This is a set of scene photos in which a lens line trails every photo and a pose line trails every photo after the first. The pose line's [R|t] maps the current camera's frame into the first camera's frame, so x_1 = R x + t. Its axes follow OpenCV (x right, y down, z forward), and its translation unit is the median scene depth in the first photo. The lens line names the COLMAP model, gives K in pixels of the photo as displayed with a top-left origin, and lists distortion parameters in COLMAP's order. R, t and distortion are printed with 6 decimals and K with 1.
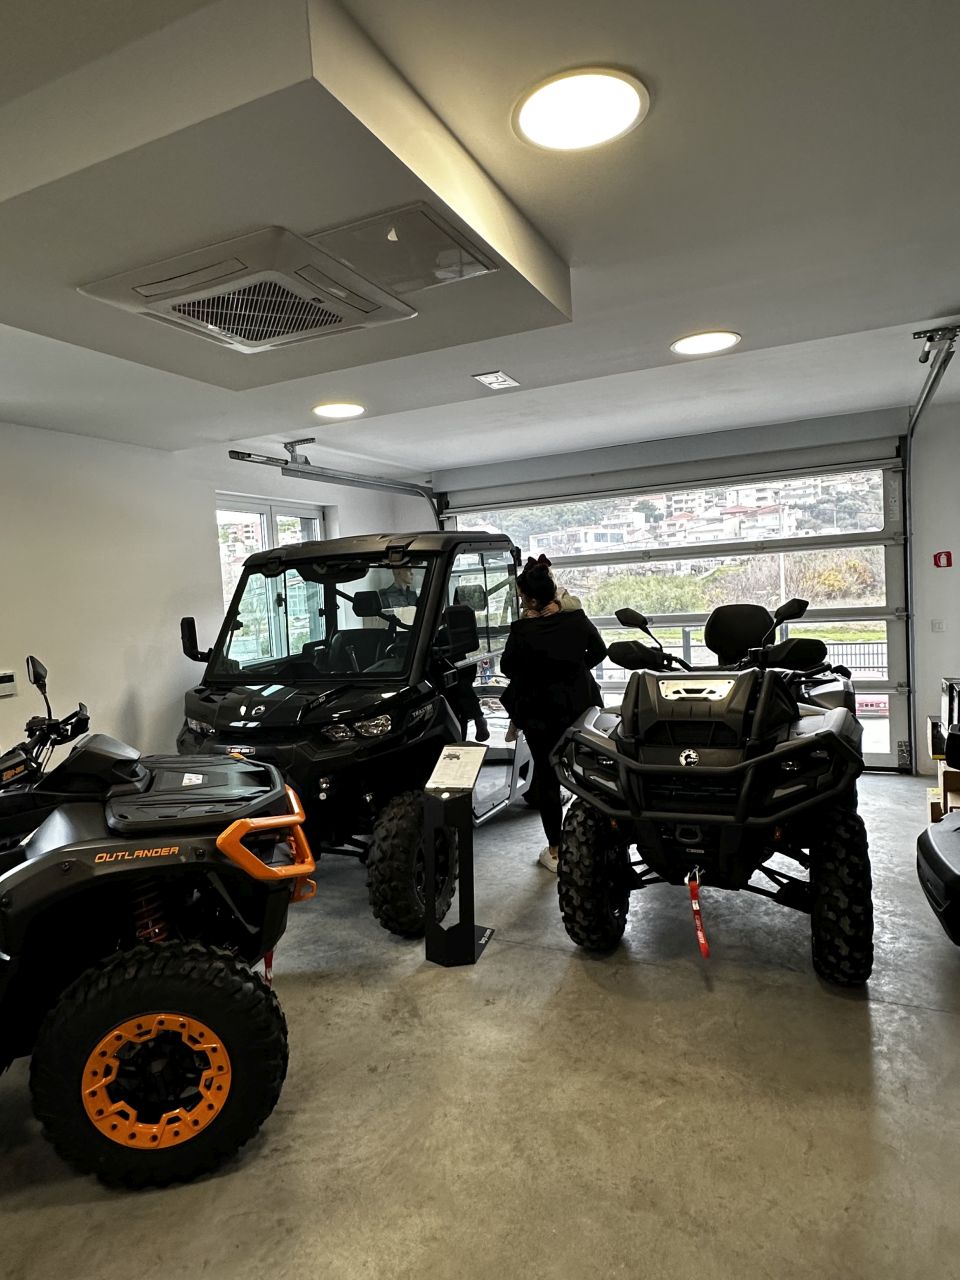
lens RADIAL K [[776.1, 0, 477.8], [0, 776.1, 640.0], [0, 0, 1]] dist [0.001095, -0.000330]
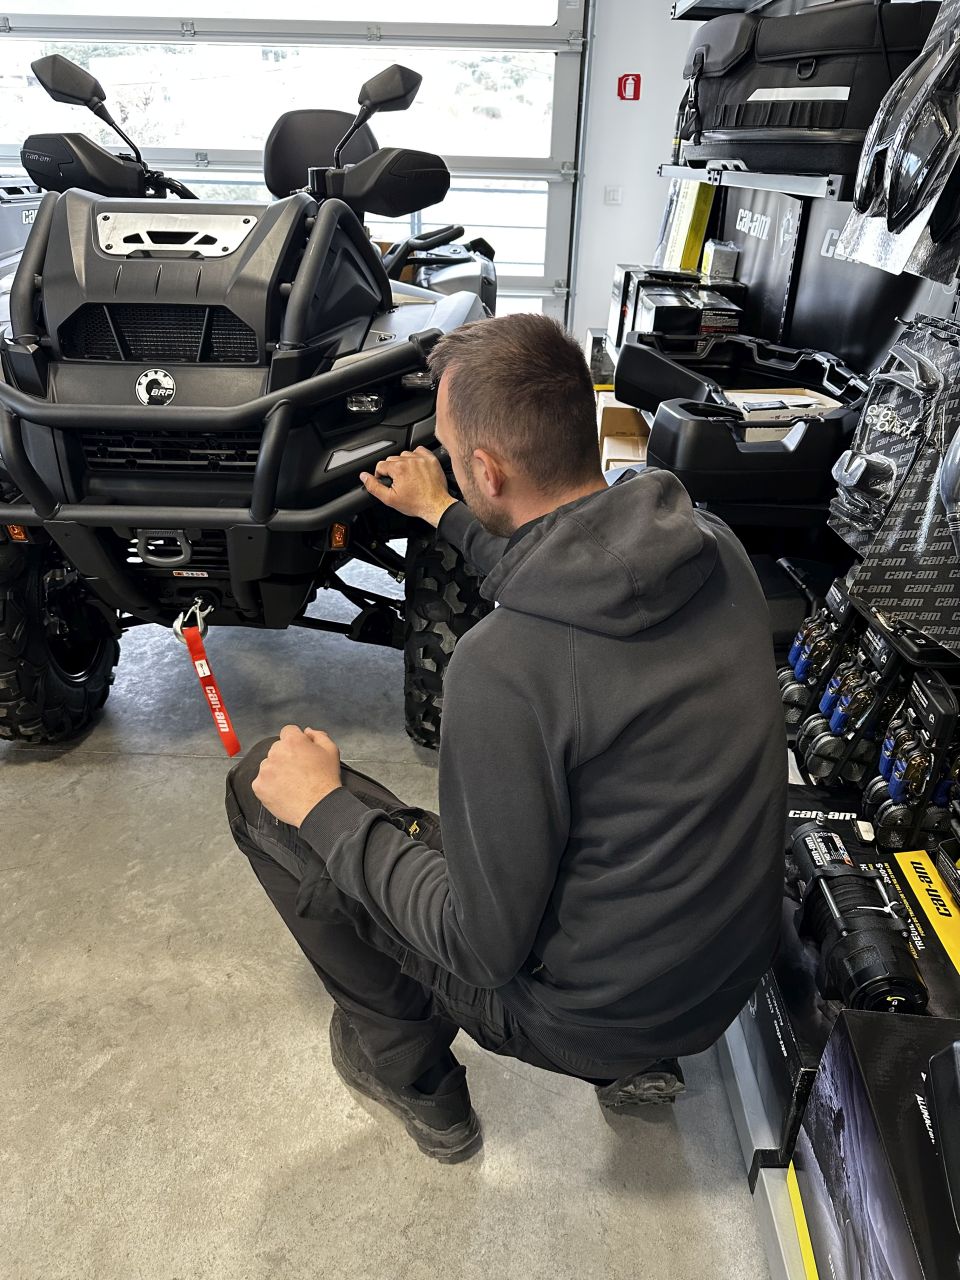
lens RADIAL K [[898.8, 0, 473.1], [0, 898.8, 633.6], [0, 0, 1]] dist [0.079787, -0.113806]
pose [[0.914782, -0.115368, 0.387123, 0.211025], [-0.048601, 0.919952, 0.389006, 0.064253], [-0.401013, -0.374671, 0.835949, 0.400550]]
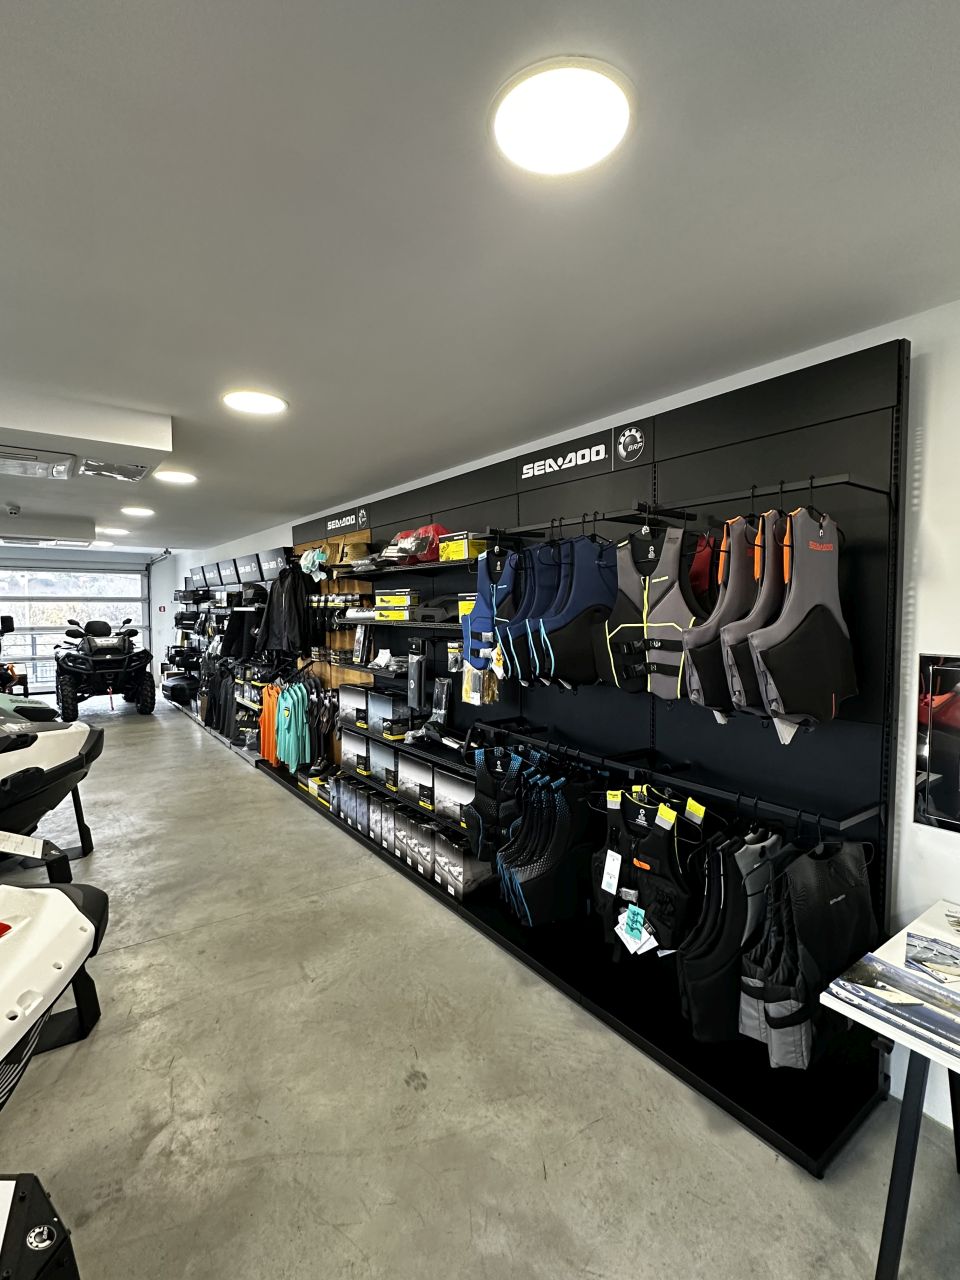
lens RADIAL K [[625.6, 0, 480.0], [0, 625.6, 640.0], [0, 0, 1]] dist [-0.001534, -0.000128]
pose [[0.503674, 0.017998, 0.863706, -1.447897], [0.027385, 0.998948, -0.036786, 0.228597], [-0.863460, 0.042181, 0.502651, -2.099659]]
